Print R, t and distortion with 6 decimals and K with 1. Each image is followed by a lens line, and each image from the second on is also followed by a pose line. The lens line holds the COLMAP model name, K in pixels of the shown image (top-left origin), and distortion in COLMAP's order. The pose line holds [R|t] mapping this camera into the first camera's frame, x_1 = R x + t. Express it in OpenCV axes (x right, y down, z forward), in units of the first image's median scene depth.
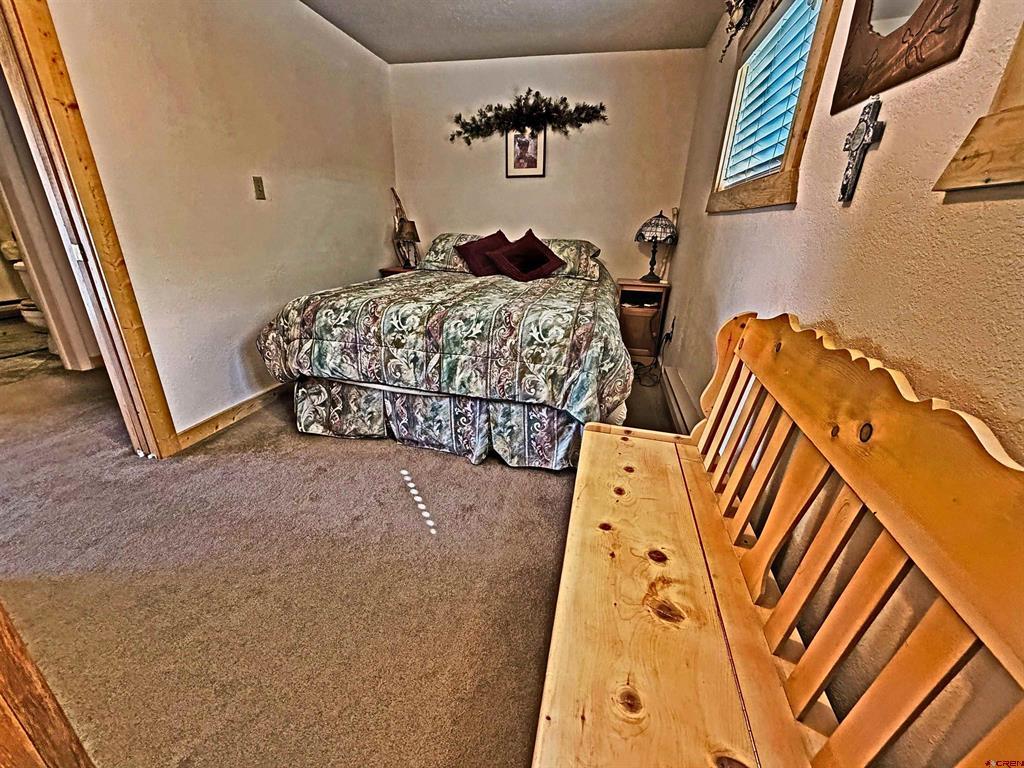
lens RADIAL K [[408.0, 0, 507.9], [0, 408.0, 383.6], [0, 0, 1]] dist [0.000636, -0.000458]
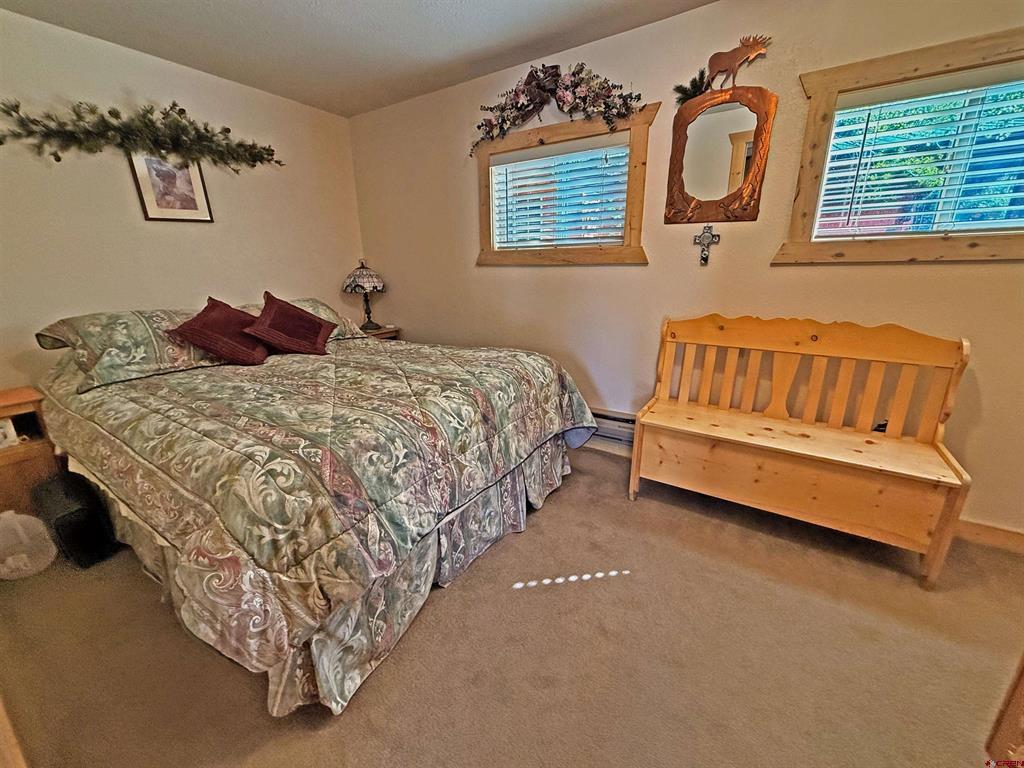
lens RADIAL K [[408.0, 0, 508.2], [0, 408.0, 385.2], [0, 0, 1]] dist [0.000636, -0.000458]
pose [[0.331497, -0.301397, 0.894019, -0.780883], [0.373153, 0.912217, 0.169168, -0.265244], [-0.866525, 0.277527, 0.414864, 0.504307]]
